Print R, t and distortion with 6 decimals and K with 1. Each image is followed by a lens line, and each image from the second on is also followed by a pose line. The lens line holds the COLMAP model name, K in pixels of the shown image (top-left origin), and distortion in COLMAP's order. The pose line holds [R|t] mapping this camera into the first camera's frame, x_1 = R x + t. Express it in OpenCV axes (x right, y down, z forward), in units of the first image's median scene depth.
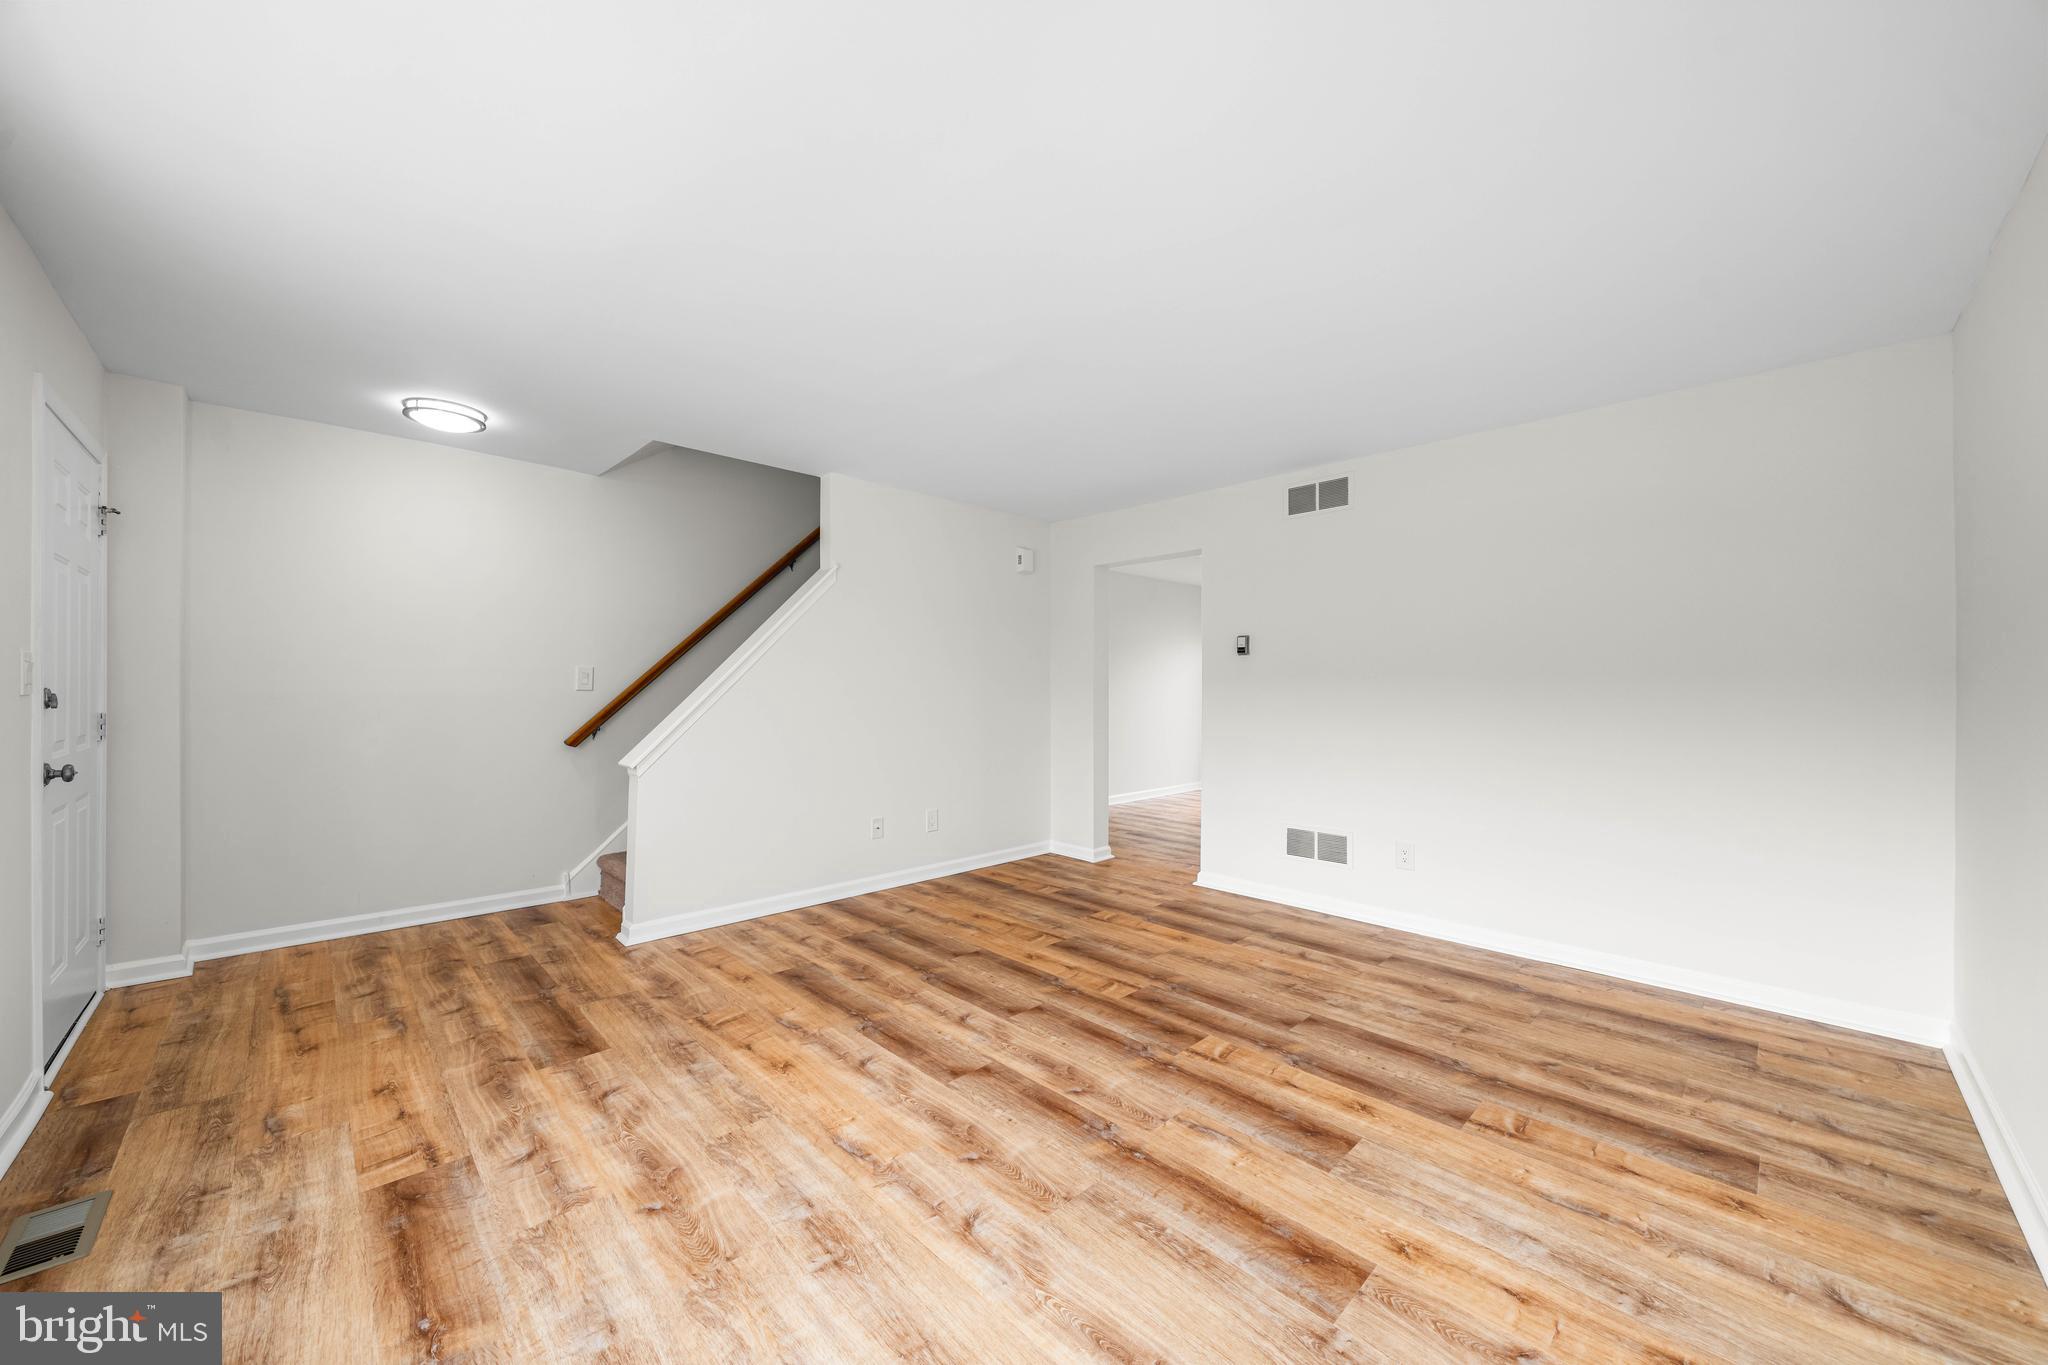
lens RADIAL K [[750.1, 0, 1028.2], [0, 750.1, 687.7], [0, 0, 1]] dist [-0.005463, -0.000104]
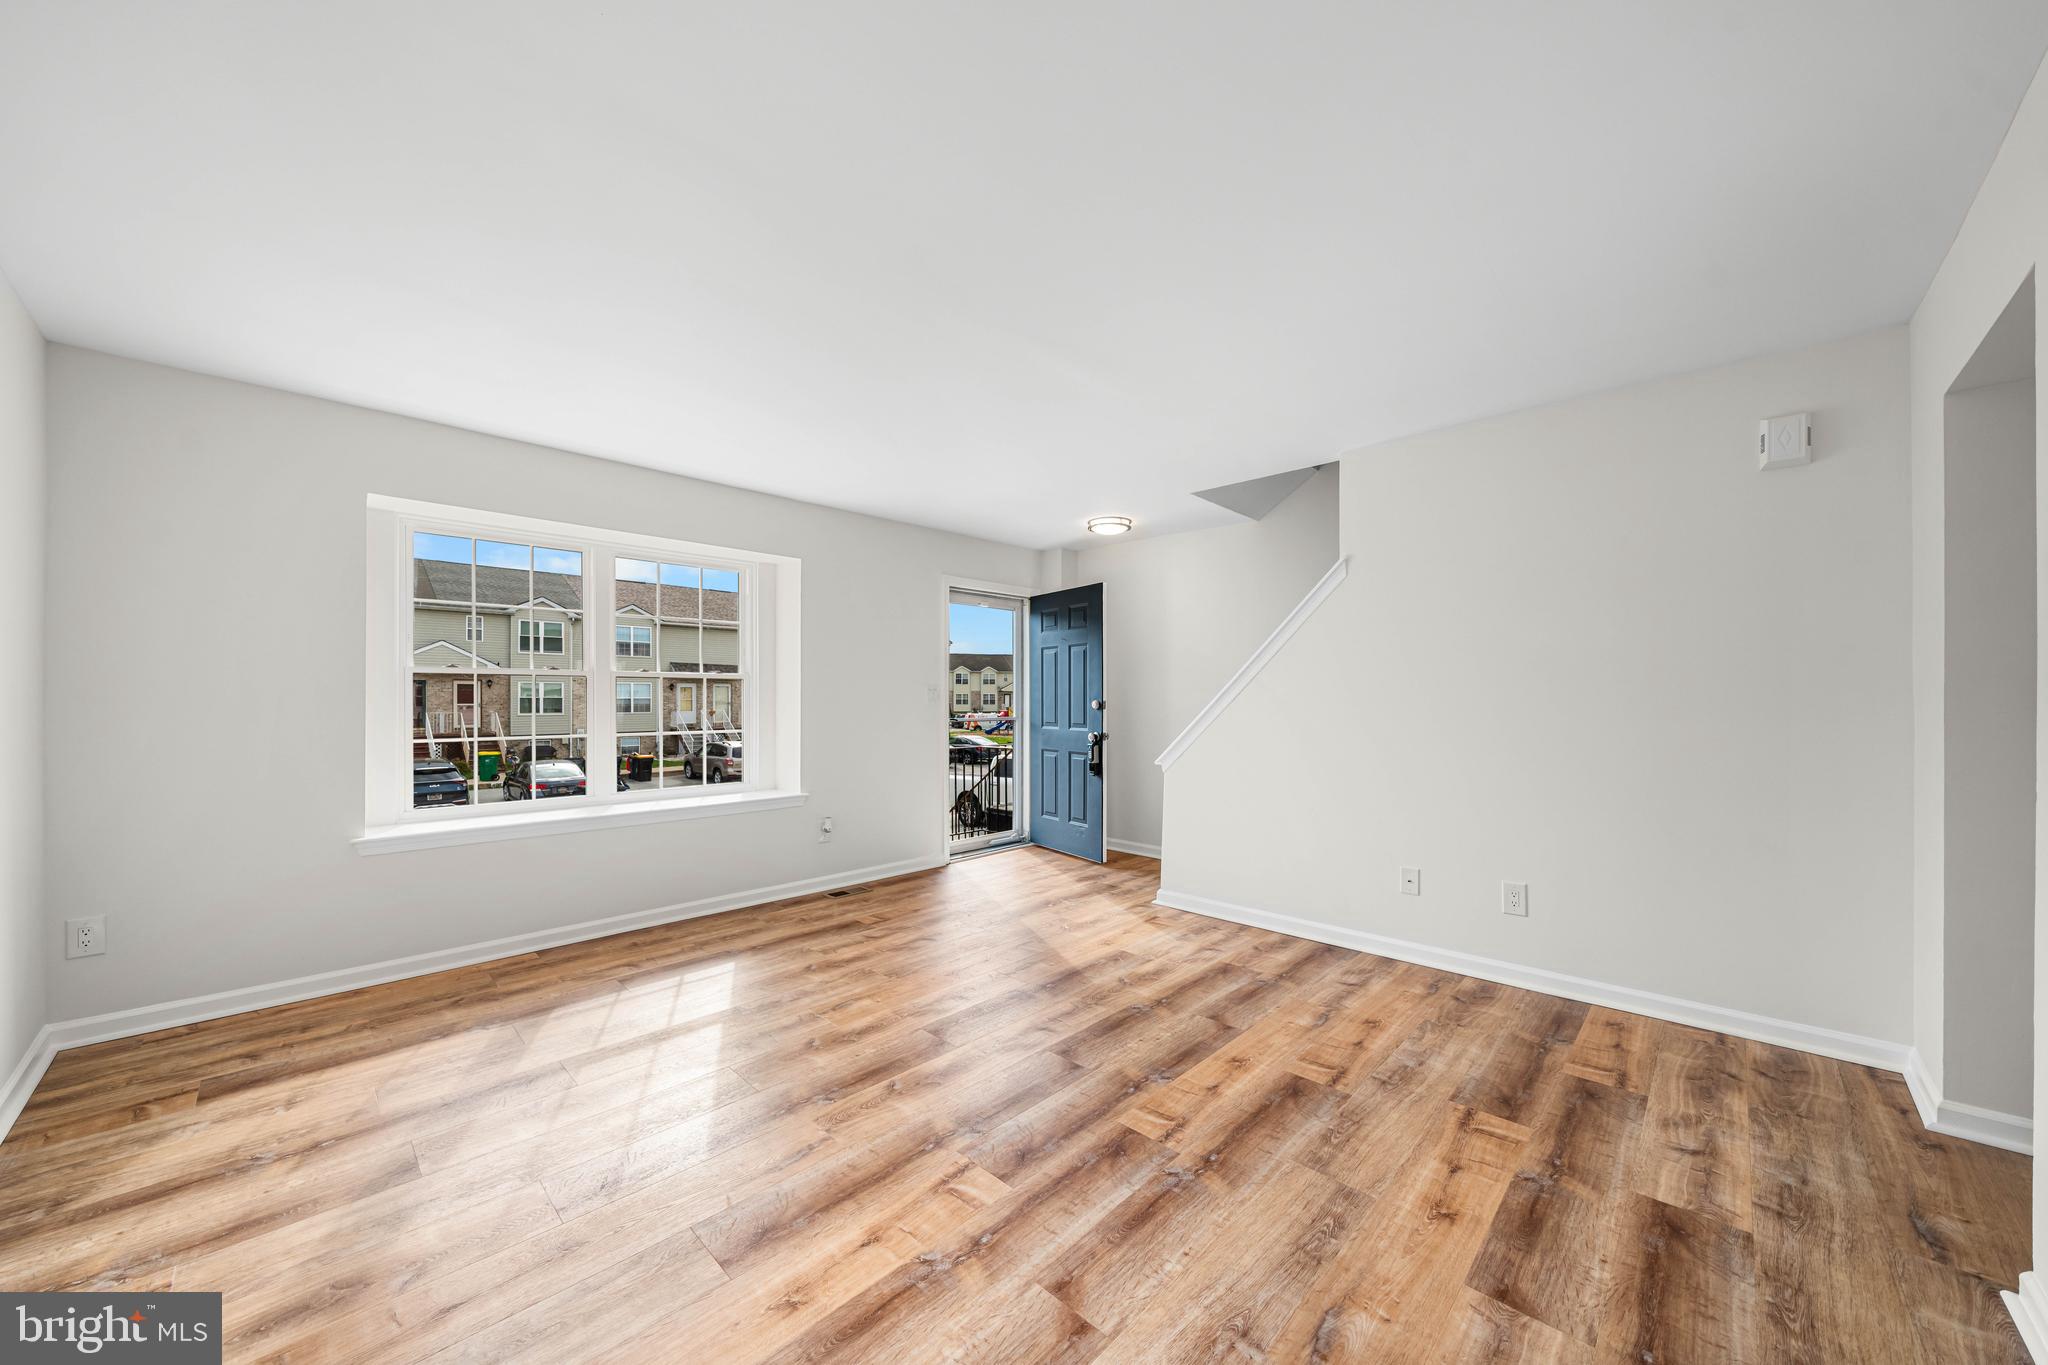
lens RADIAL K [[750.1, 0, 1028.2], [0, 750.1, 687.7], [0, 0, 1]] dist [-0.005463, -0.000104]
pose [[0.020560, -0.017125, -0.999642, 0.713144], [-0.003267, 0.999847, -0.017196, 0.004886], [0.999783, 0.003619, 0.020501, 0.747747]]
